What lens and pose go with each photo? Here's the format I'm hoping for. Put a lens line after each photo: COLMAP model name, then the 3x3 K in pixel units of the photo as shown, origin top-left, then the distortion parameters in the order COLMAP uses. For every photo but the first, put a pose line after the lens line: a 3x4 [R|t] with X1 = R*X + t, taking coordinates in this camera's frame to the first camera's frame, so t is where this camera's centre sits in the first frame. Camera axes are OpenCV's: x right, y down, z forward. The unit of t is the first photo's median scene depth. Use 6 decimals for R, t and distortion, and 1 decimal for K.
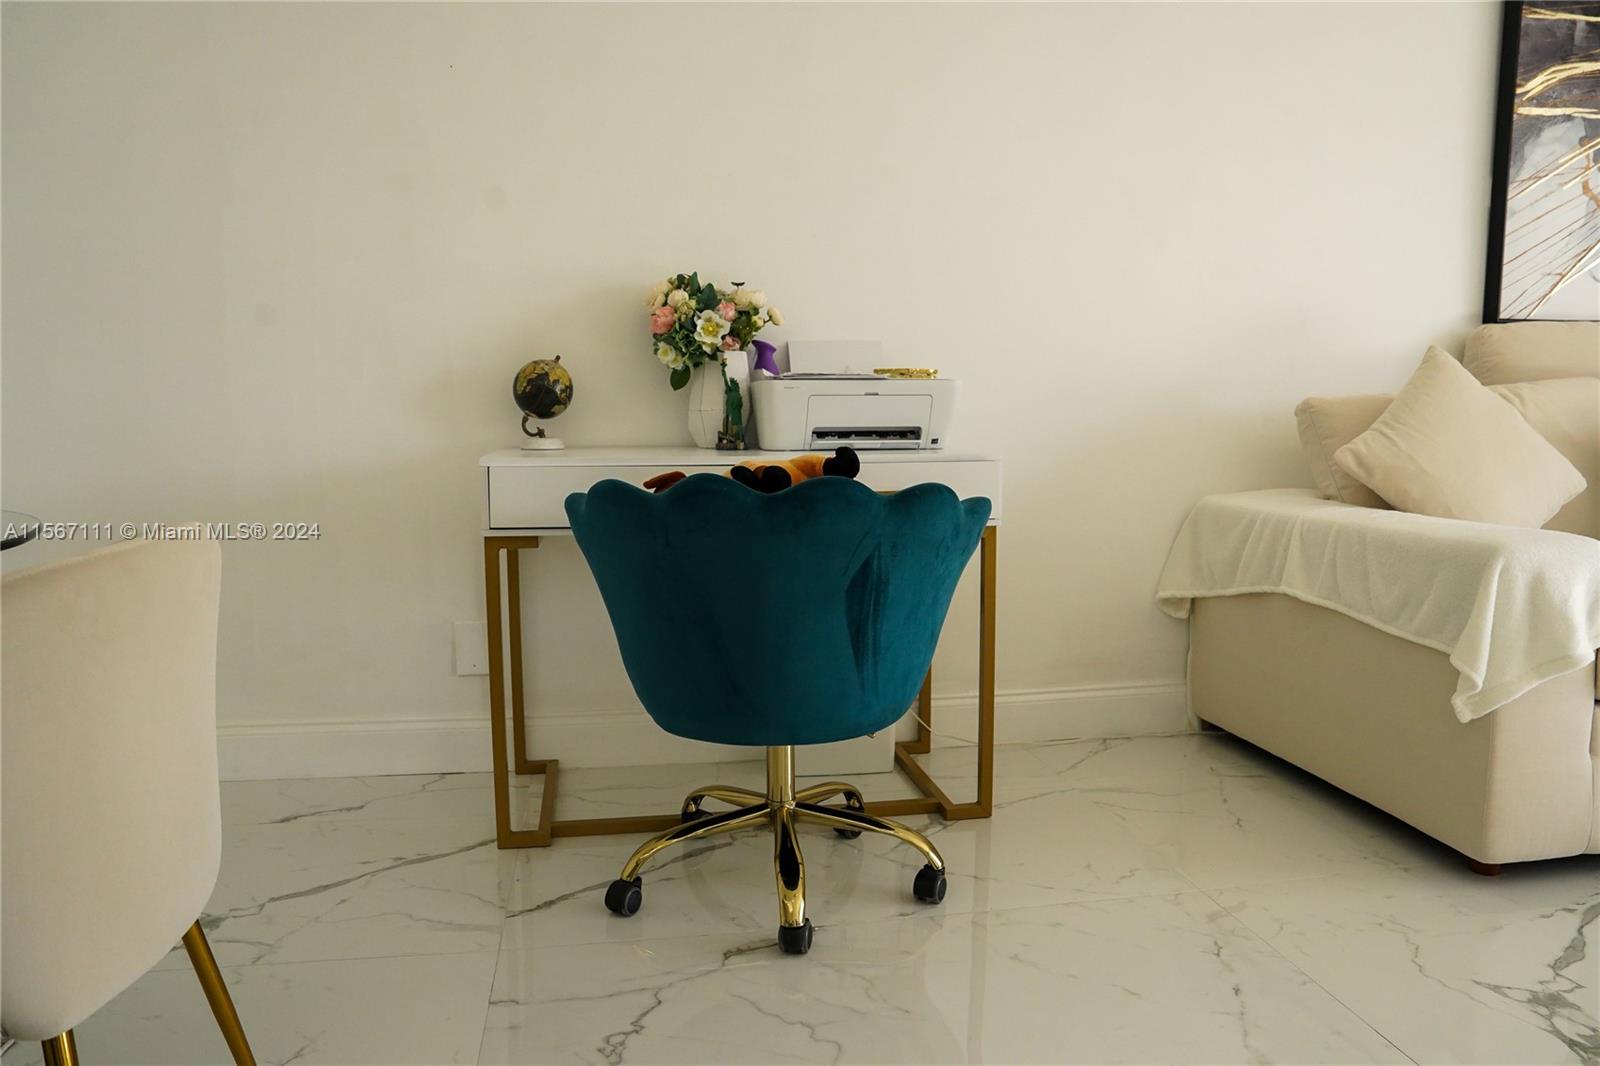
lens RADIAL K [[1091.2, 0, 800.0], [0, 1091.2, 533.0], [0, 0, 1]] dist [-0.120151, 0.080626]
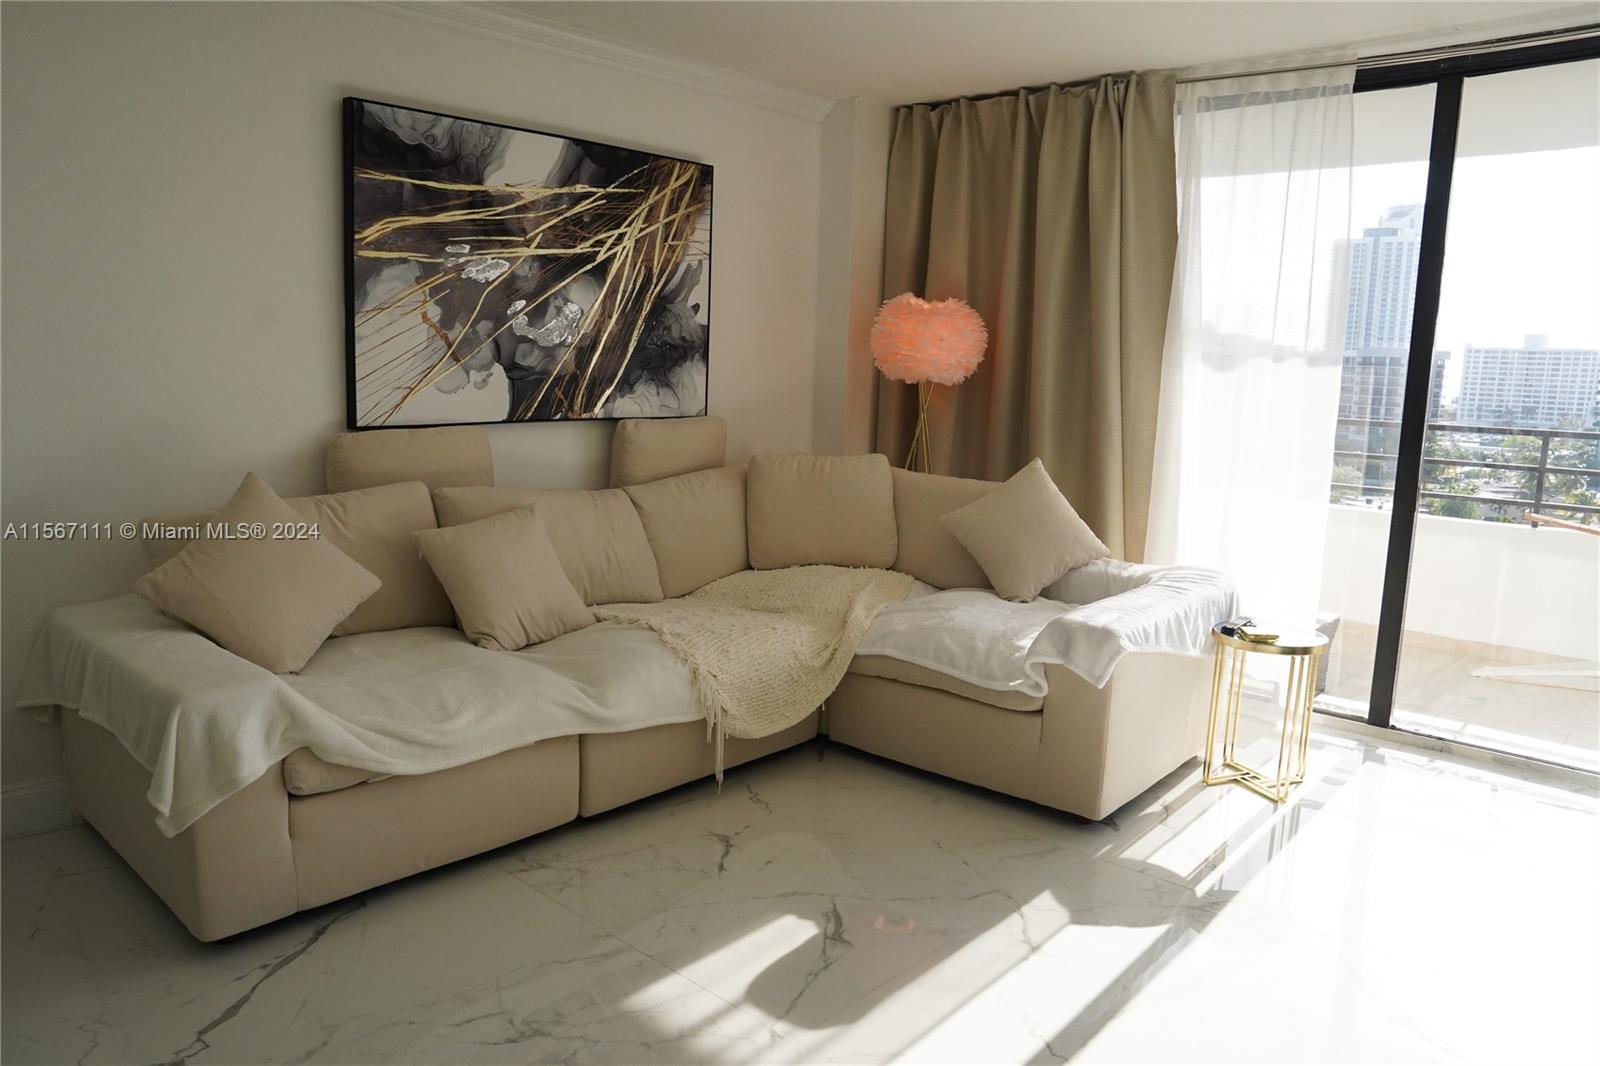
lens RADIAL K [[1091.2, 0, 800.0], [0, 1091.2, 533.0], [0, 0, 1]] dist [-0.120151, 0.080626]
pose [[0.798691, -0.069549, 0.597708, 0.345178], [0.030773, 0.996719, 0.074857, -0.163924], [-0.600954, -0.041395, 0.798211, -0.272512]]
